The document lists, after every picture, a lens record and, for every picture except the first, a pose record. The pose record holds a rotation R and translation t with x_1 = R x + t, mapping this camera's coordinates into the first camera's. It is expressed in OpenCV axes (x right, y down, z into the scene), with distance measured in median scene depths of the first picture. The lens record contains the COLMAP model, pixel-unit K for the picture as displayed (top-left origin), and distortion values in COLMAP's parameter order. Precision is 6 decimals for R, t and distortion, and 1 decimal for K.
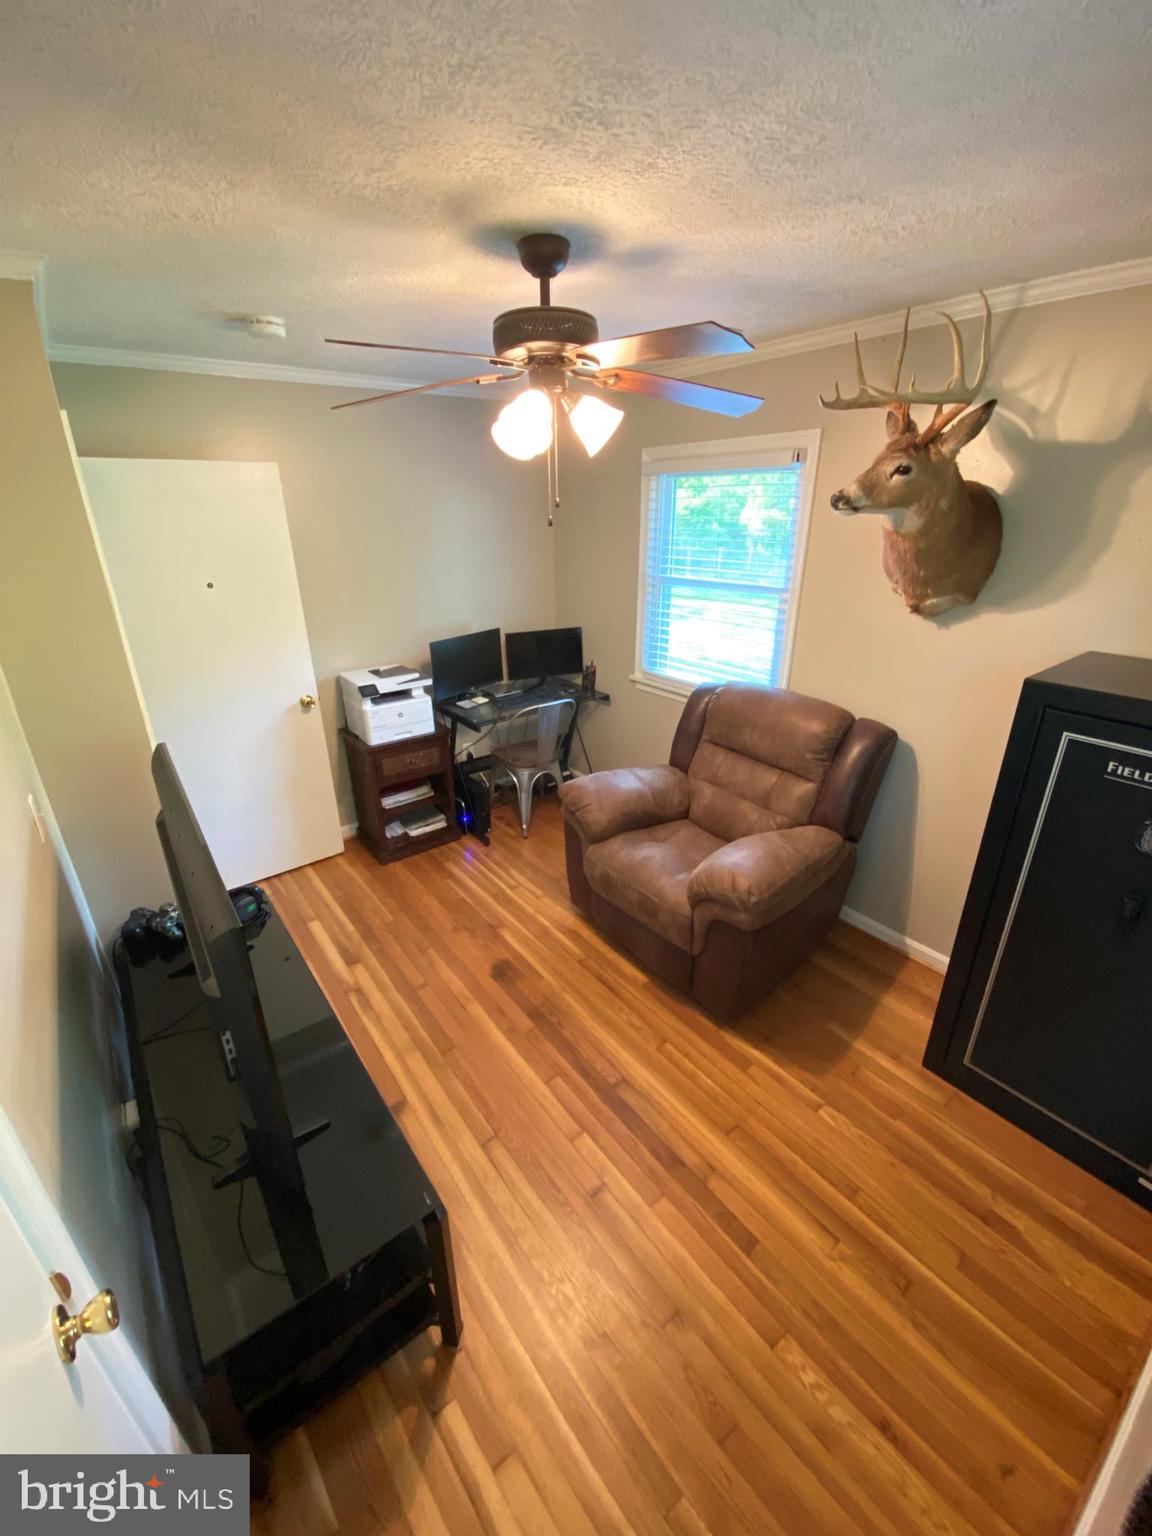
lens RADIAL K [[633.5, 0, 567.1], [0, 633.5, 765.5], [0, 0, 1]] dist [-0.000500, -0.022788]
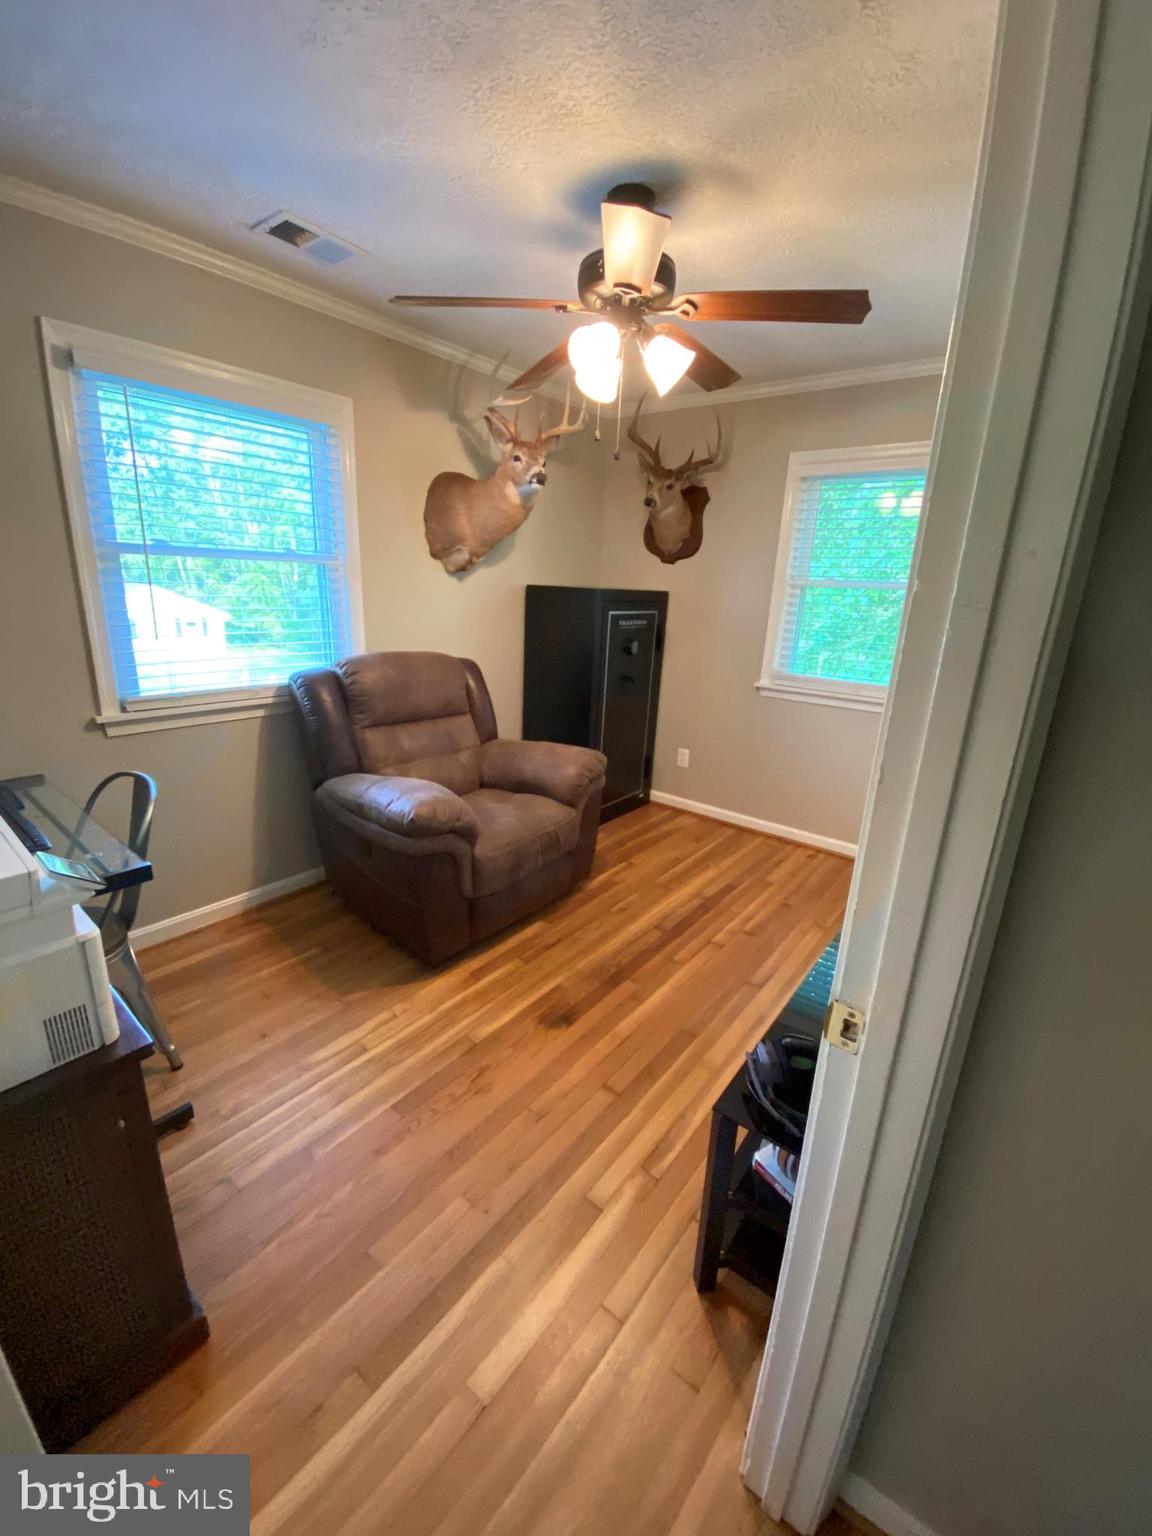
lens RADIAL K [[633.5, 0, 567.1], [0, 633.5, 765.5], [0, 0, 1]] dist [-0.000500, -0.022788]
pose [[-0.268676, -0.268450, 0.925066, -0.838444], [0.334482, 0.874615, 0.350957, -0.259236], [-0.903291, 0.403712, -0.145197, 1.069887]]
